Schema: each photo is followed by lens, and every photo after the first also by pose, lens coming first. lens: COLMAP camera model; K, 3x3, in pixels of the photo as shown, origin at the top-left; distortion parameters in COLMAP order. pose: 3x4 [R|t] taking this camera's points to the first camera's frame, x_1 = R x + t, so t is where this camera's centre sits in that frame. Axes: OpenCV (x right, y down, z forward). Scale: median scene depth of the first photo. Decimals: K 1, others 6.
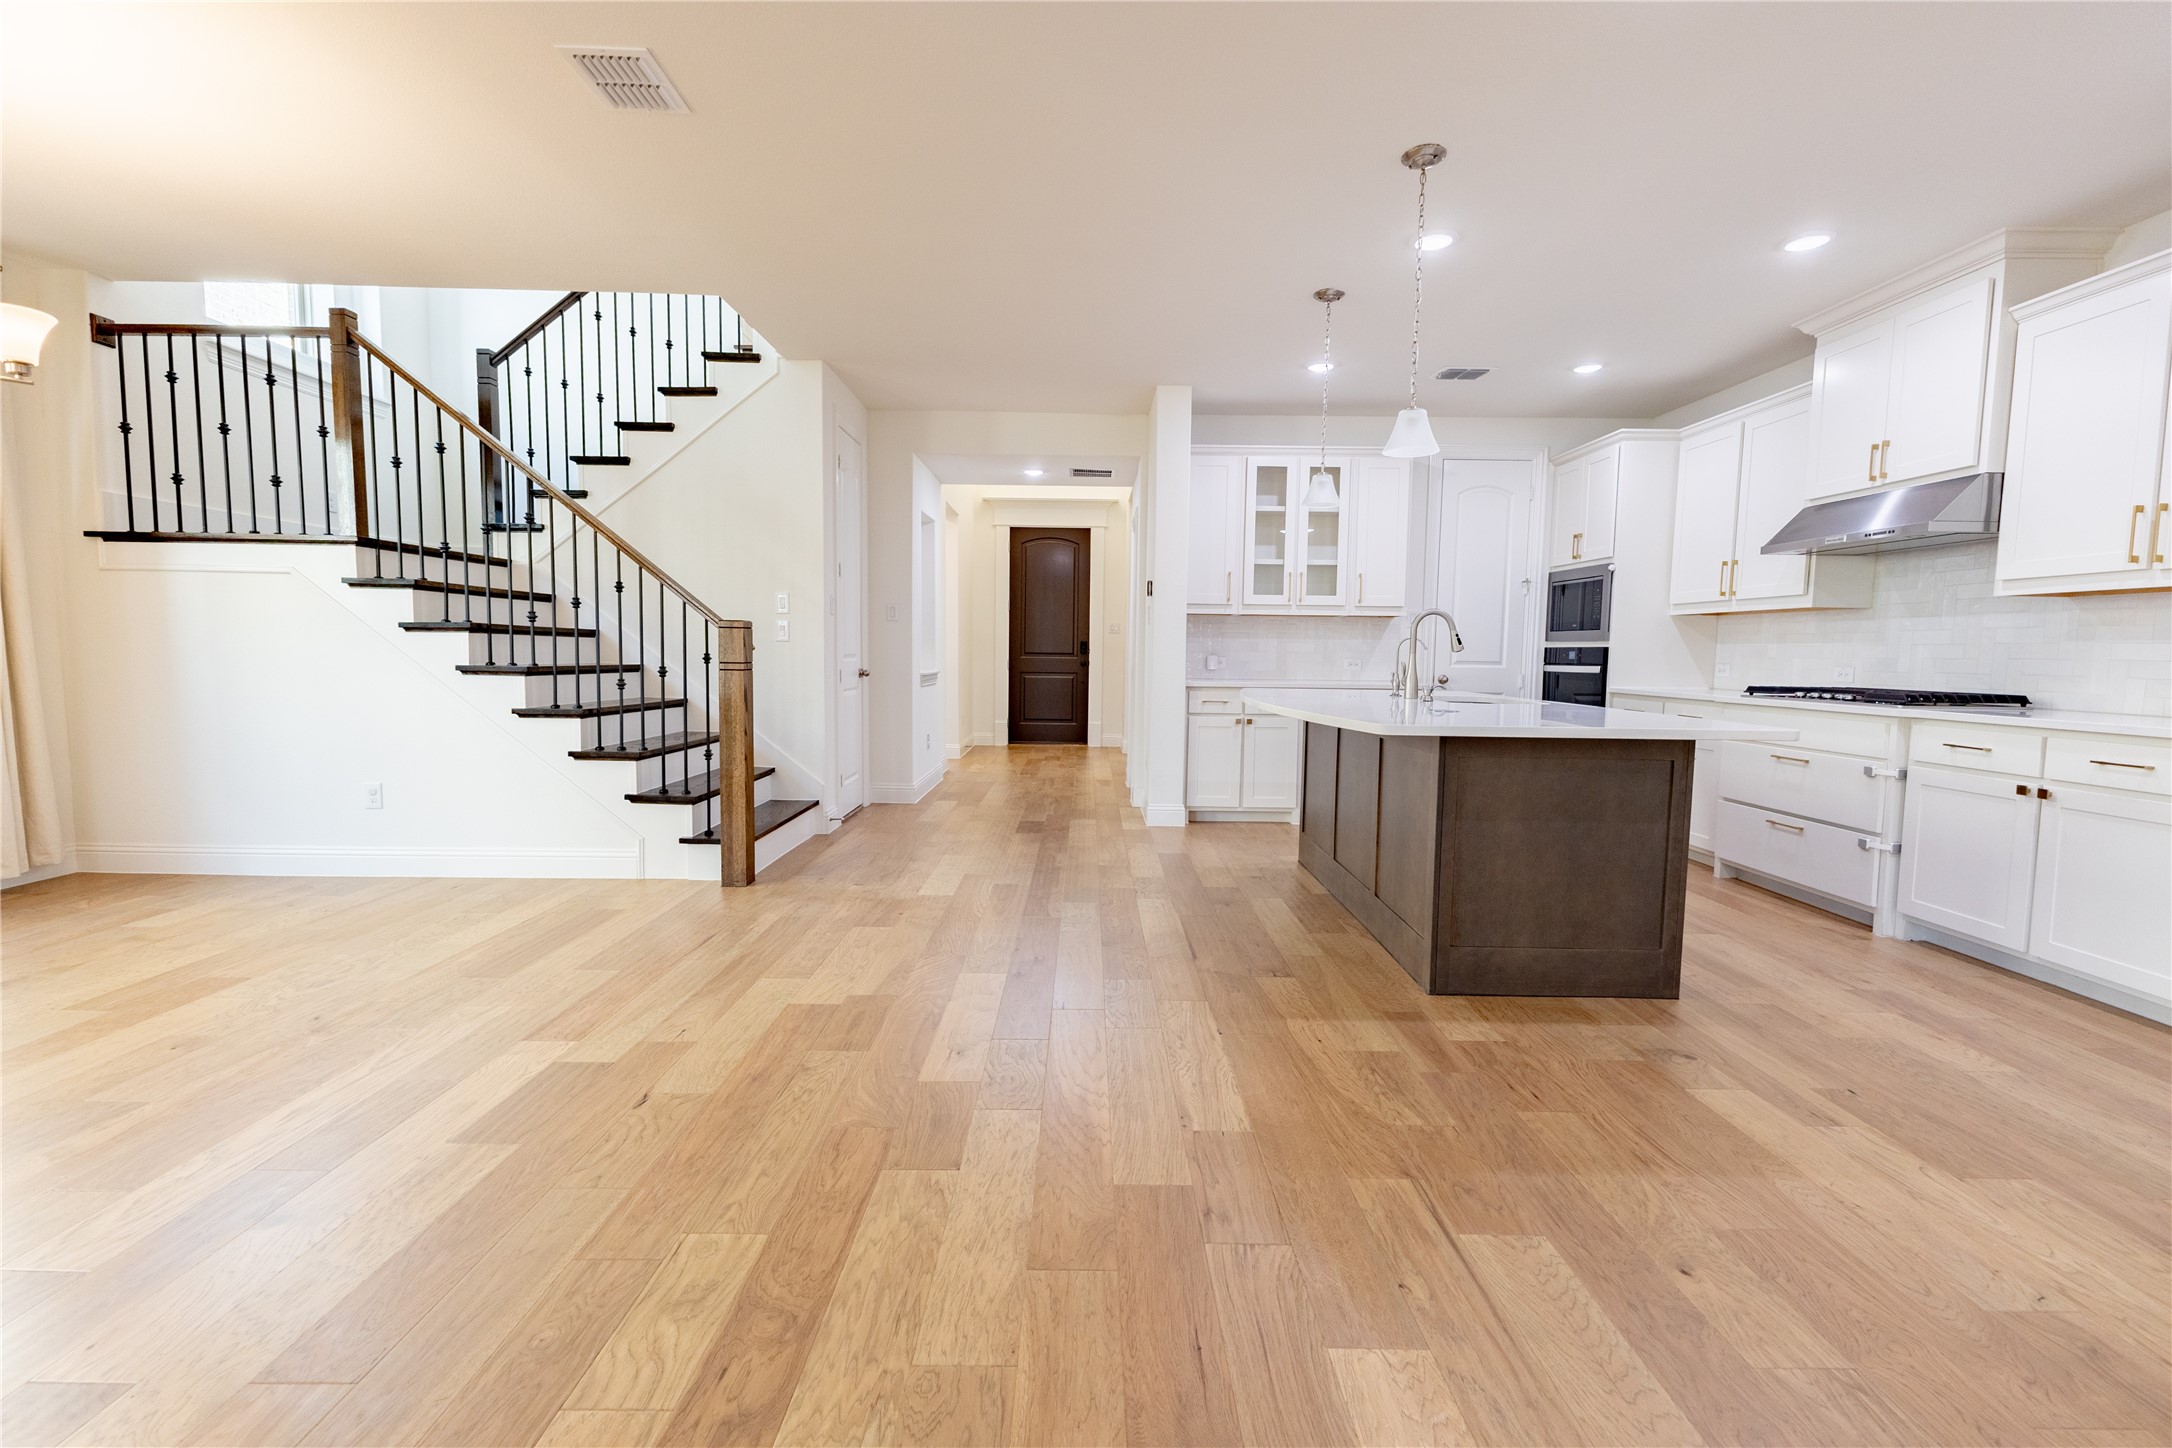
lens RADIAL K [[946.1, 0, 1094.3], [0, 946.1, 721.3], [0, 0, 1]] dist [0.001785, -0.000030]
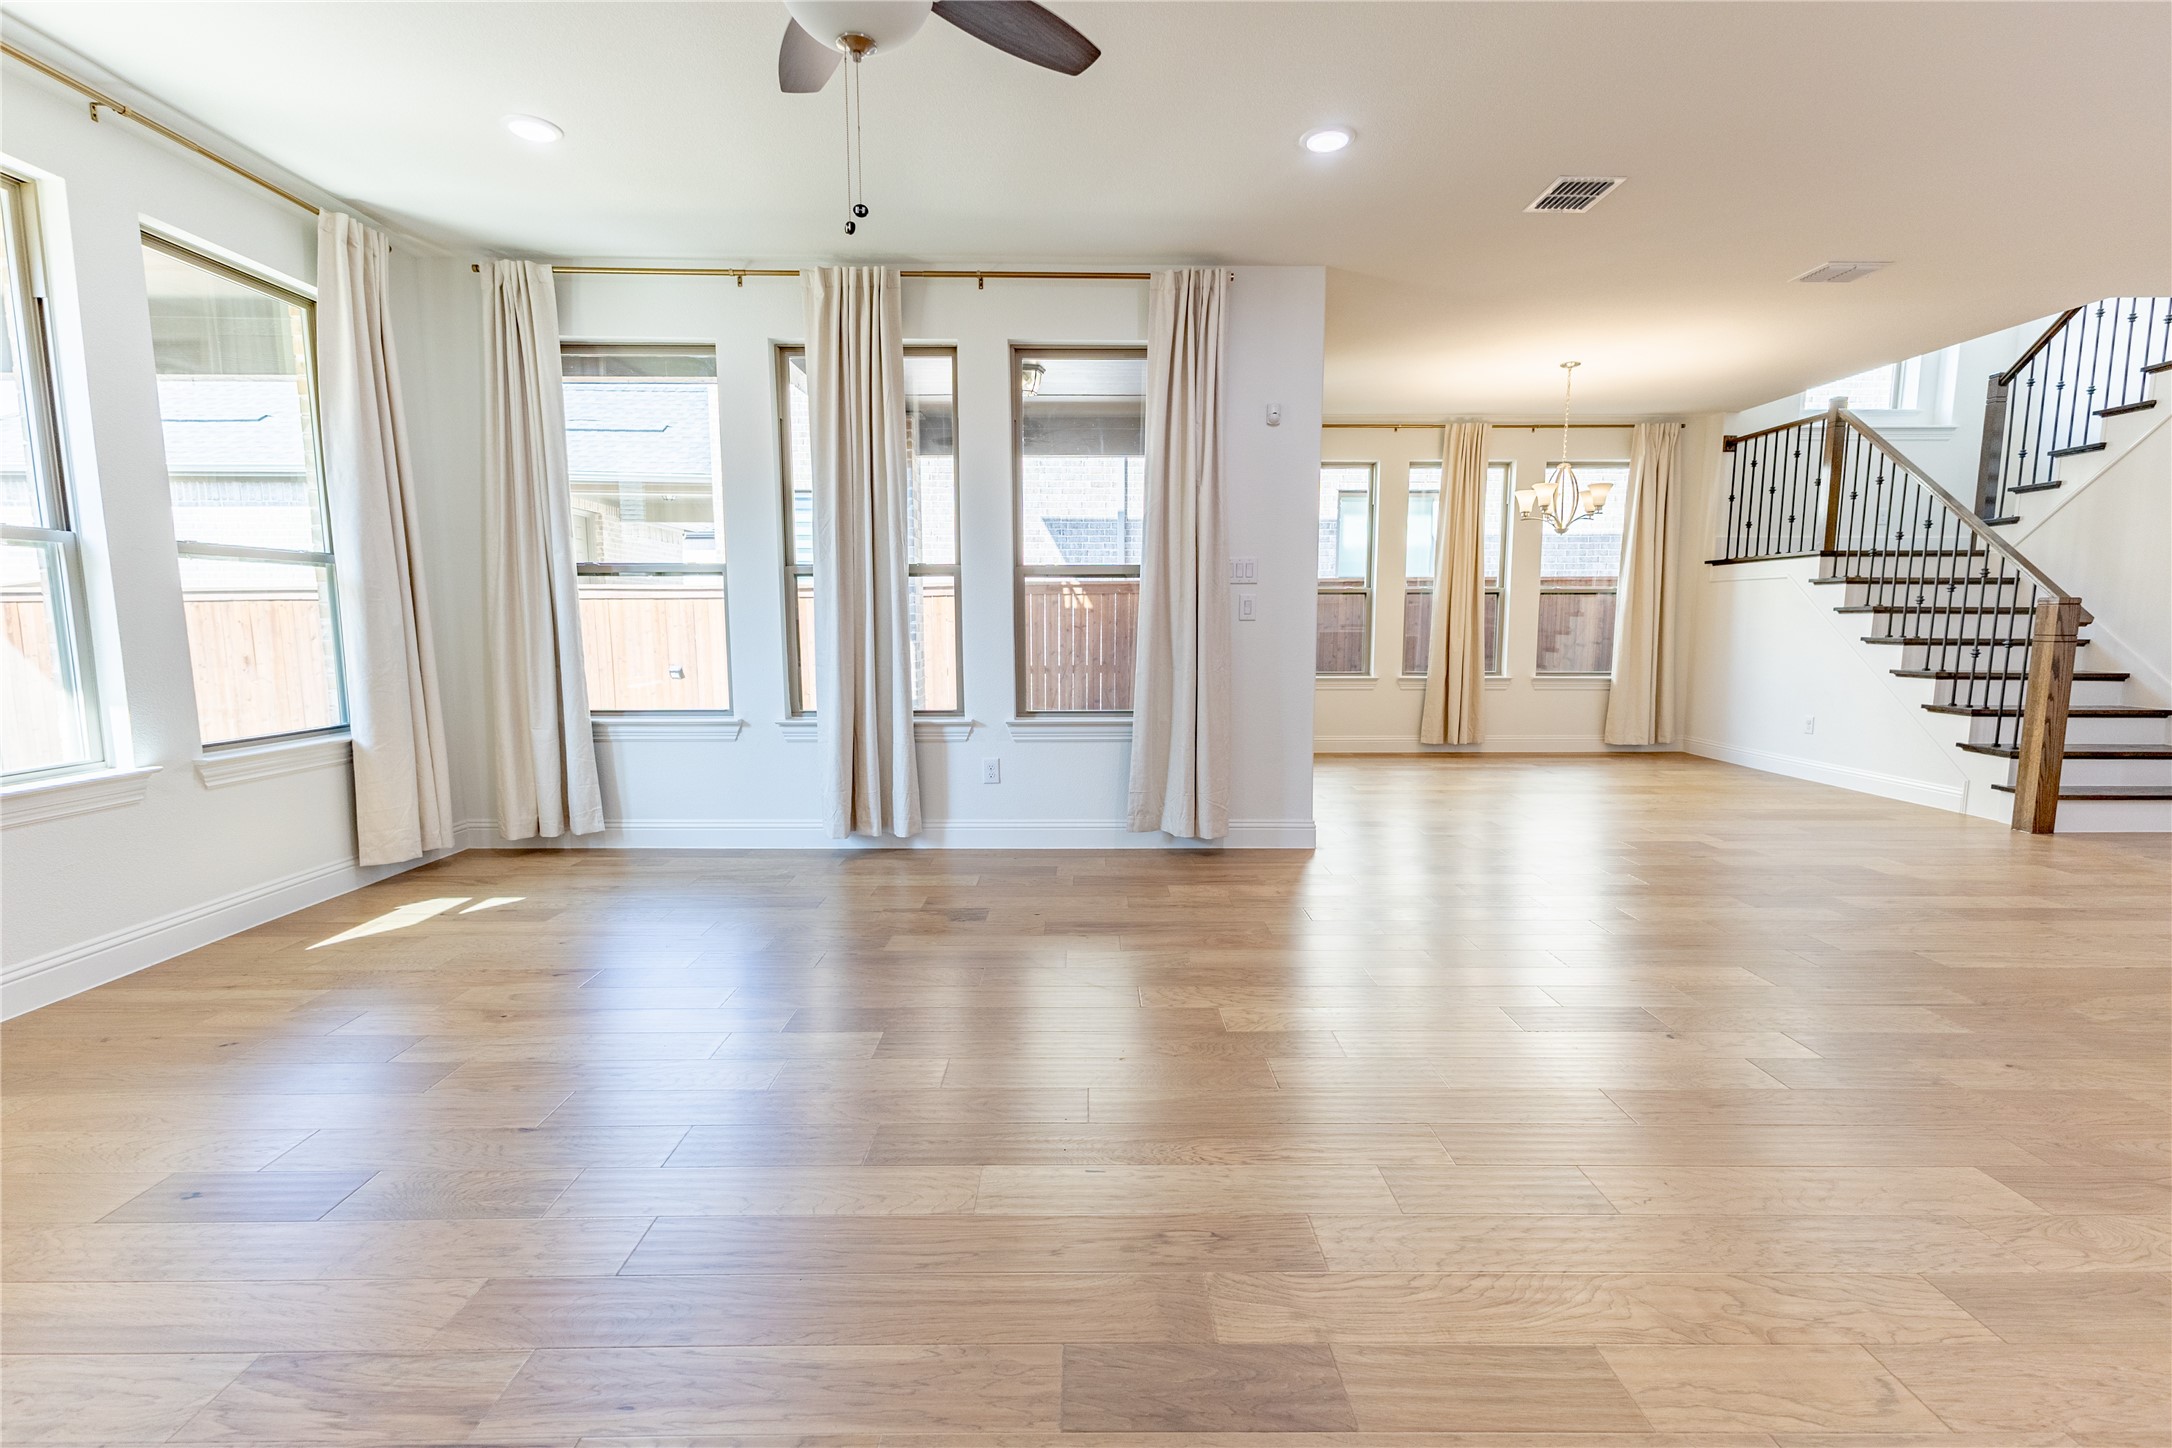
lens RADIAL K [[946.1, 0, 1094.3], [0, 946.1, 721.3], [0, 0, 1]] dist [0.001785, -0.000030]
pose [[0.000480, 0.092331, -0.995728, 0.719660], [-0.079724, 0.992562, 0.091999, 0.025525], [0.996817, 0.079339, 0.007837, -0.130937]]
